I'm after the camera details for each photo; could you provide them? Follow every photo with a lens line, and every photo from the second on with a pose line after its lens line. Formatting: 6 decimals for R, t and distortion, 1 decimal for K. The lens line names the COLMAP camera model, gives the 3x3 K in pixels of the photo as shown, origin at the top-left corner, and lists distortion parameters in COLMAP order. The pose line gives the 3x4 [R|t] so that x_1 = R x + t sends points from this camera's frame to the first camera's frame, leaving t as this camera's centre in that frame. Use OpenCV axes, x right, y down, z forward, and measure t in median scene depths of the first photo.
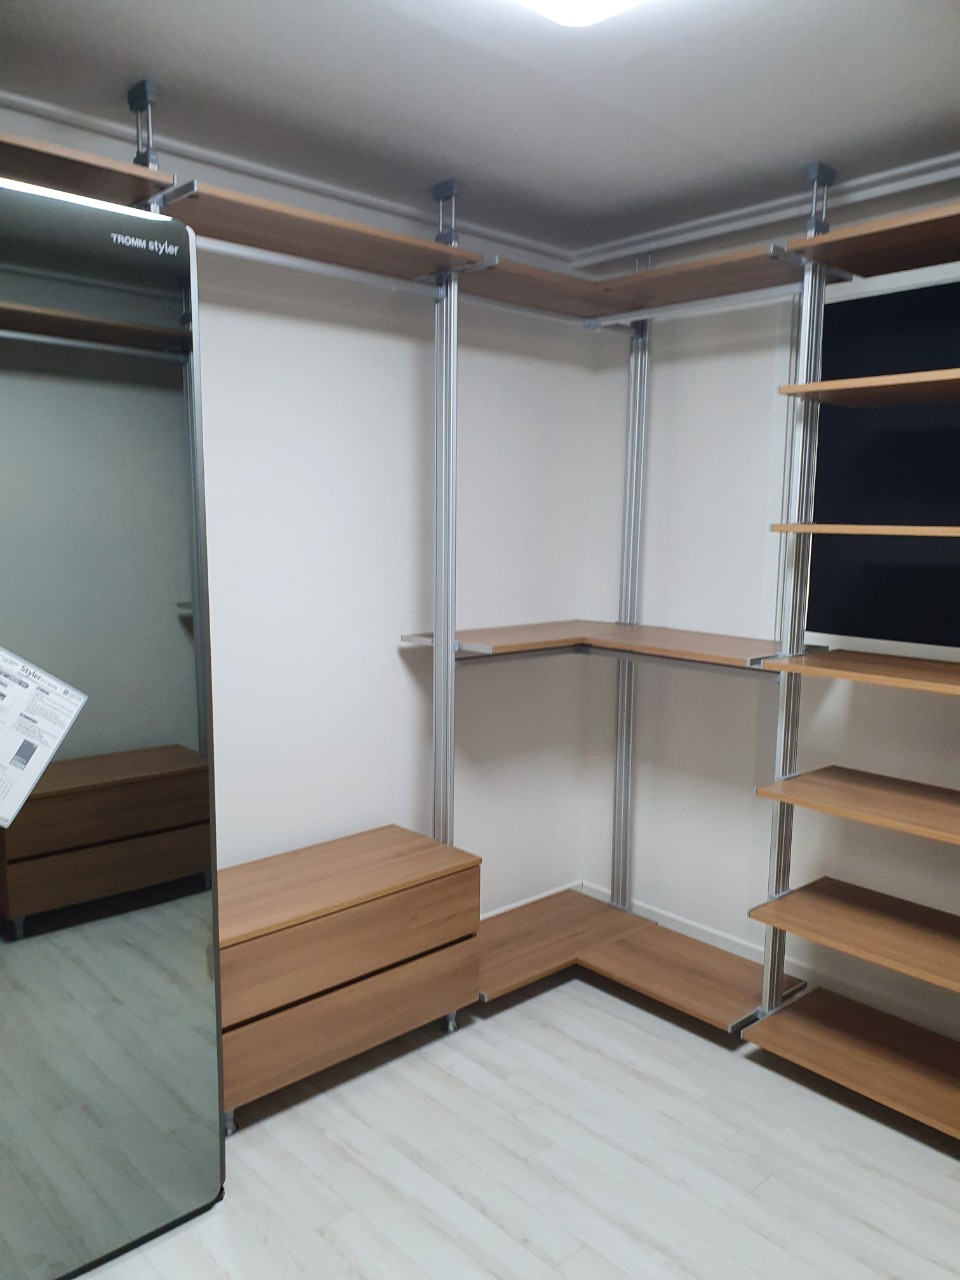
lens RADIAL K [[983.8, 0, 480.0], [0, 983.8, 640.0], [0, 0, 1]] dist [0.000626, 0.004858]
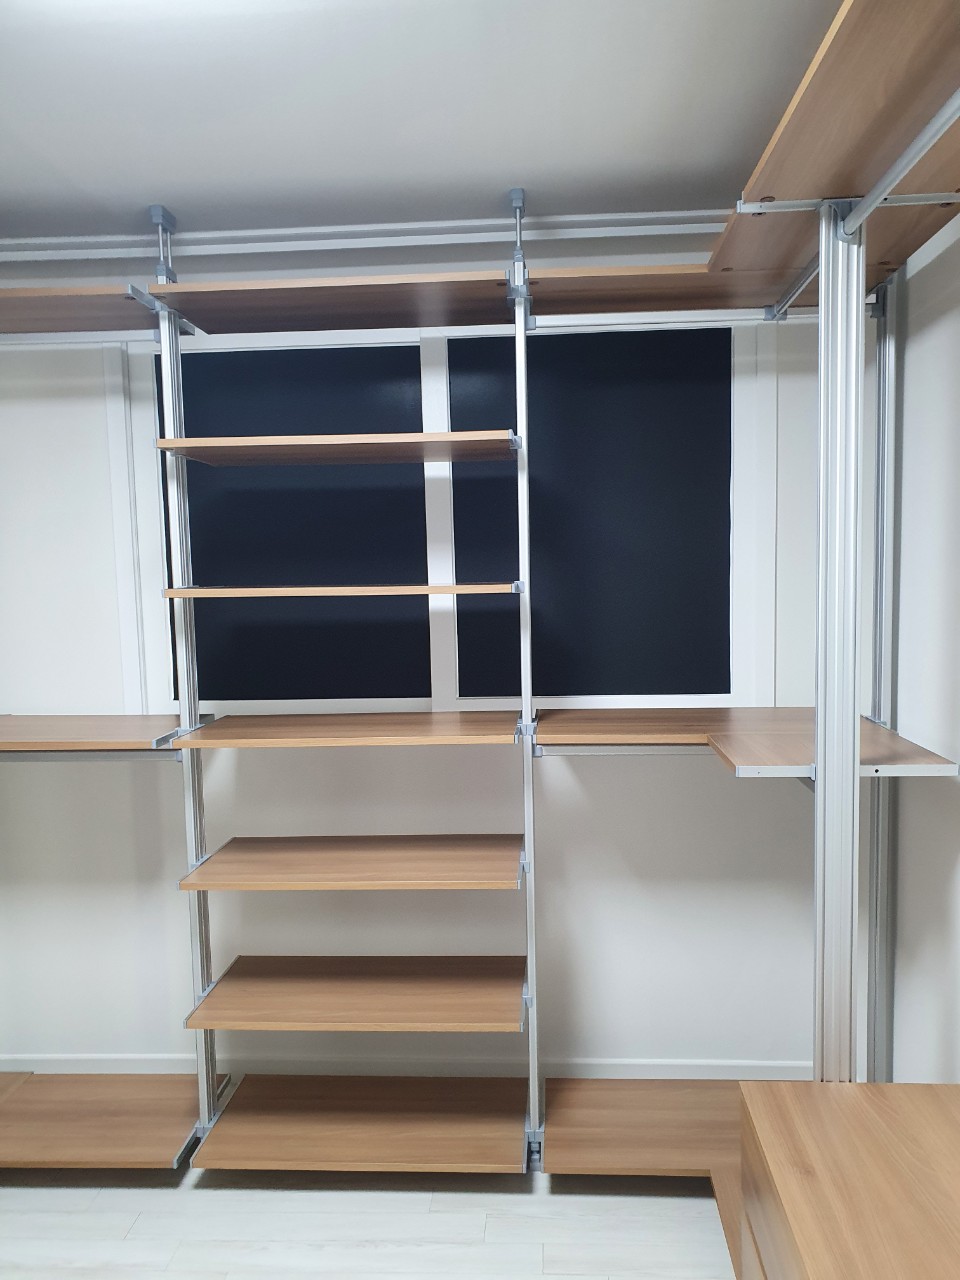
lens RADIAL K [[979.6, 0, 482.9], [0, 979.6, 653.1], [0, 0, 1]] dist [0.008452, 0.010719]
pose [[0.708849, -0.078348, 0.700996, -0.128513], [0.112030, 0.993702, -0.002222, -0.022894], [-0.696407, 0.080107, 0.713162, 0.146531]]
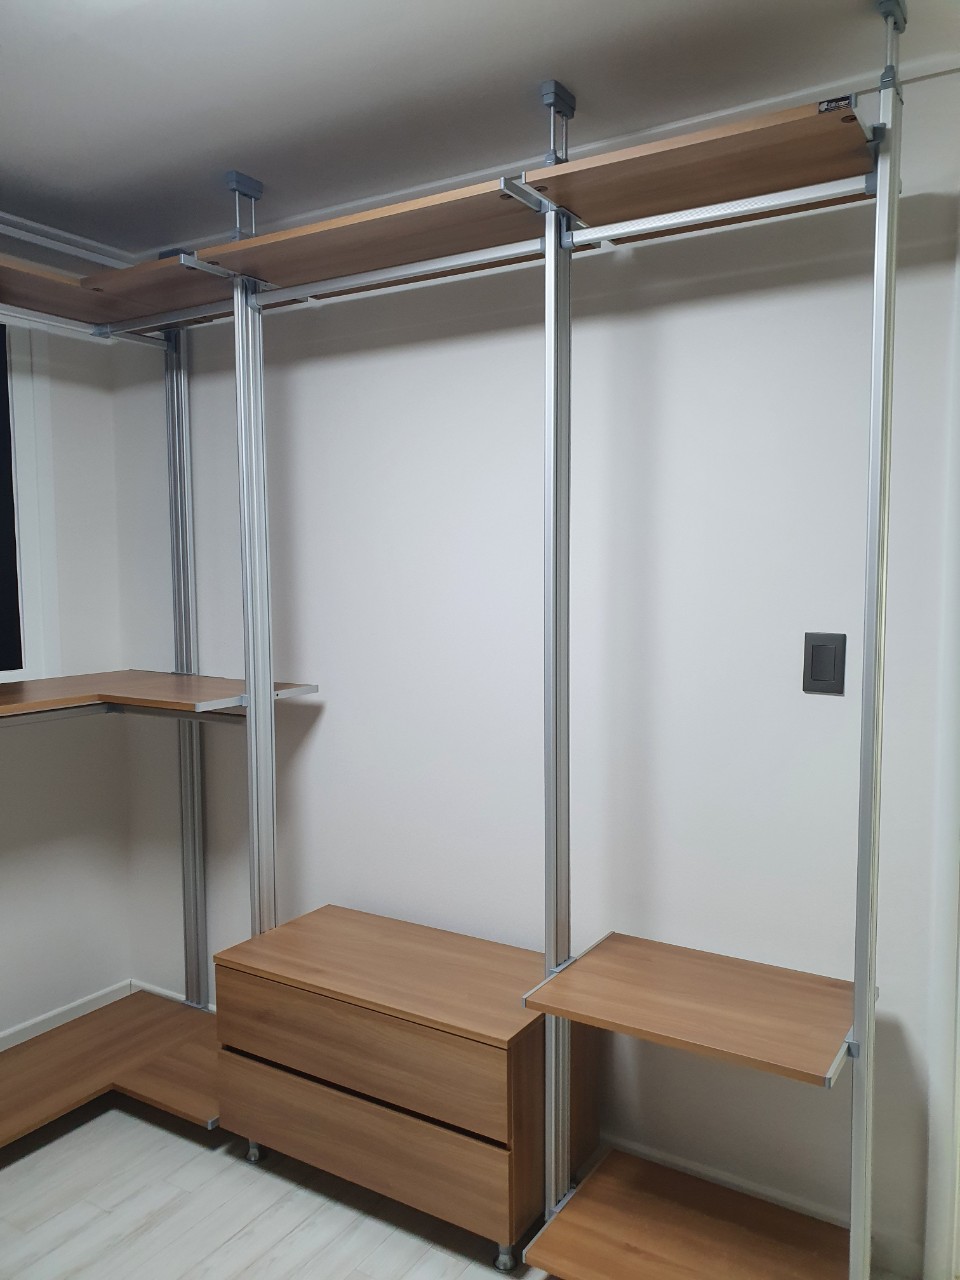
lens RADIAL K [[983.8, 0, 480.0], [0, 983.8, 640.0], [0, 0, 1]] dist [0.000626, 0.004858]
pose [[-0.271239, -0.075968, 0.959510, -0.430542], [0.129280, 0.984972, 0.114529, -0.048320], [-0.953790, 0.155111, -0.257341, 0.515670]]
